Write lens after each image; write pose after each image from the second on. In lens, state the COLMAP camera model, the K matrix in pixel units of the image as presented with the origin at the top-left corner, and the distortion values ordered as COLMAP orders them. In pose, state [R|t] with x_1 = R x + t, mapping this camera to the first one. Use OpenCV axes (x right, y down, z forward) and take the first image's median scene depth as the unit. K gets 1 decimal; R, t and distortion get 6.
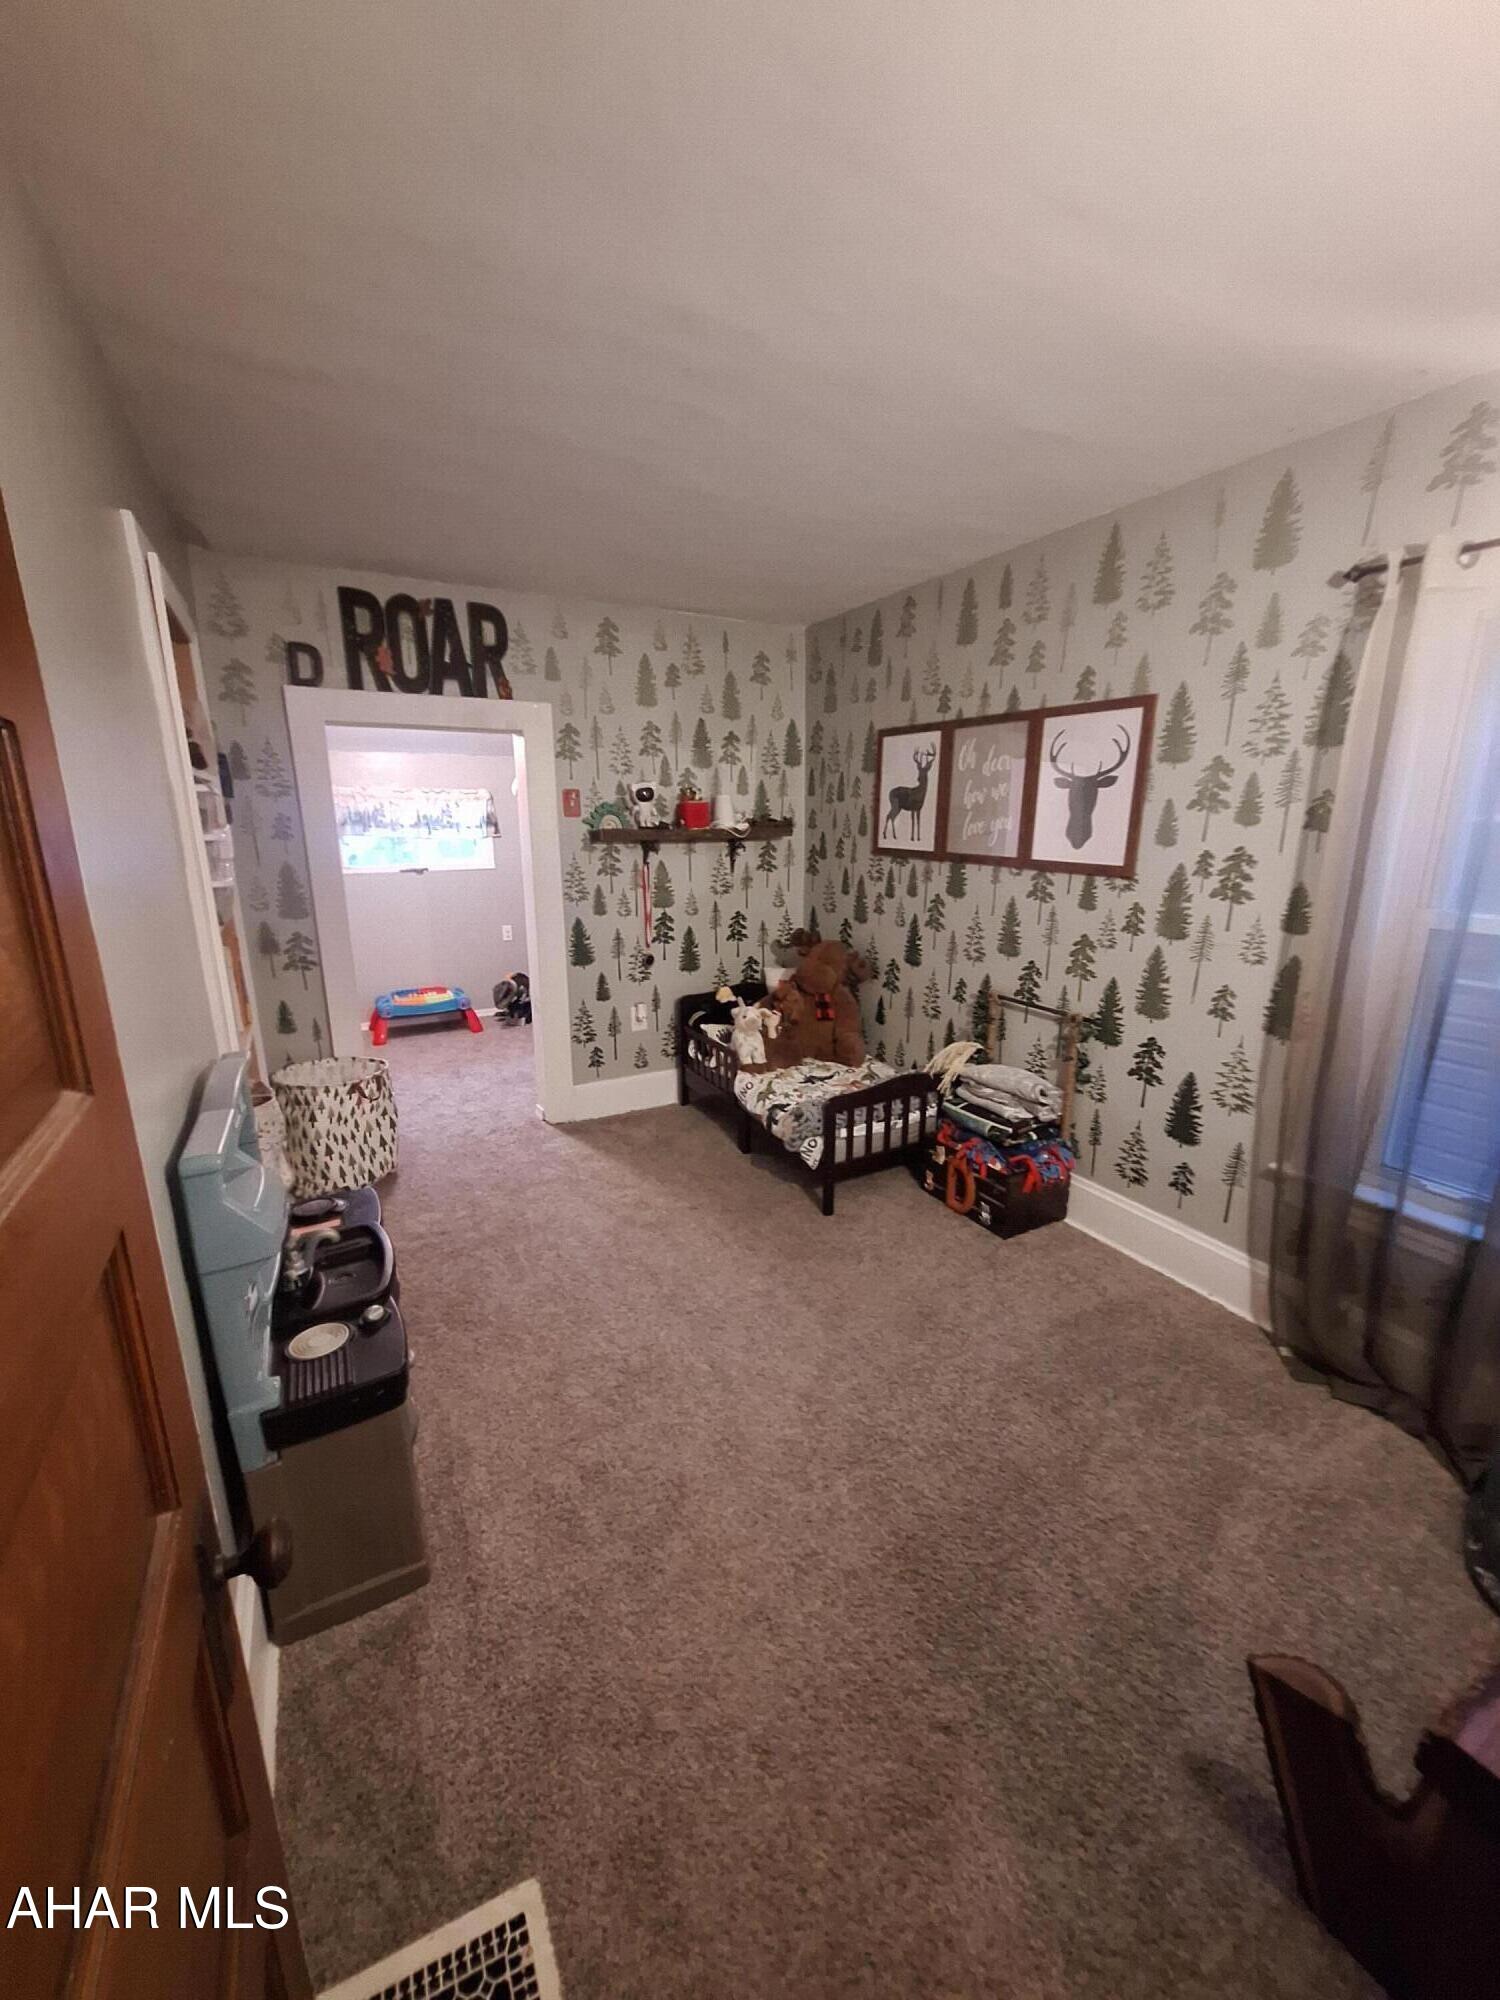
lens RADIAL K [[793.4, 0, 749.2], [0, 793.4, 1006.8], [0, 0, 1]] dist [-0.002582, 0.004165]
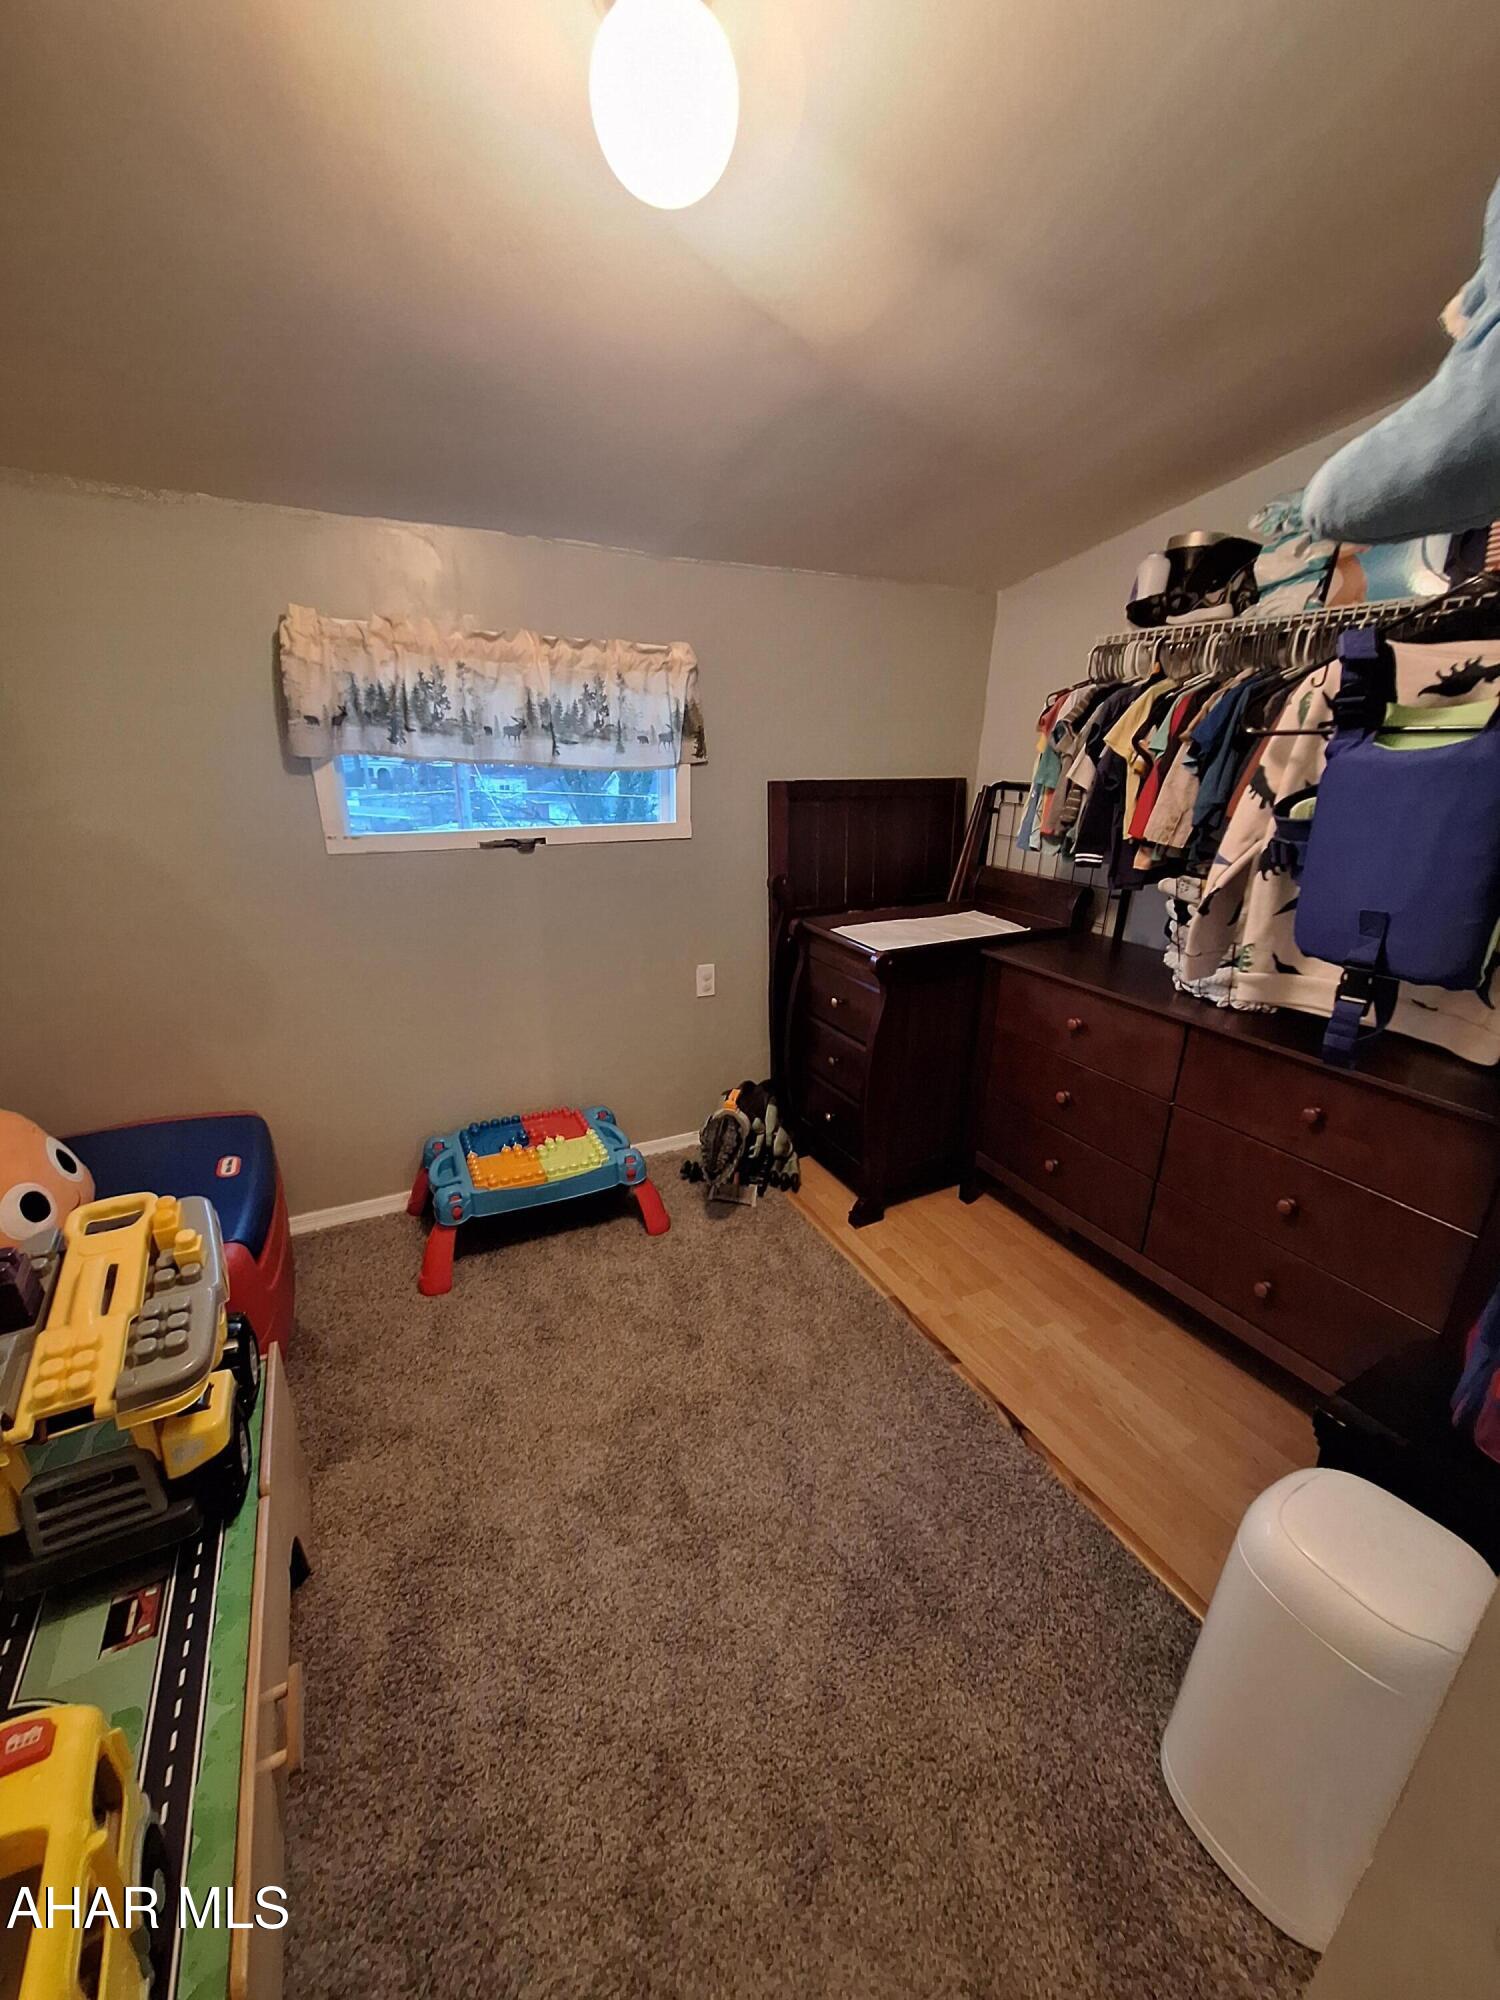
lens RADIAL K [[793.4, 0, 749.2], [0, 793.4, 1006.8], [0, 0, 1]] dist [-0.002582, 0.004165]
pose [[0.999194, 0.038939, 0.009705, -0.303026], [-0.039804, 0.992431, 0.116171, -0.141344], [-0.005108, -0.116464, 0.993182, 0.586843]]
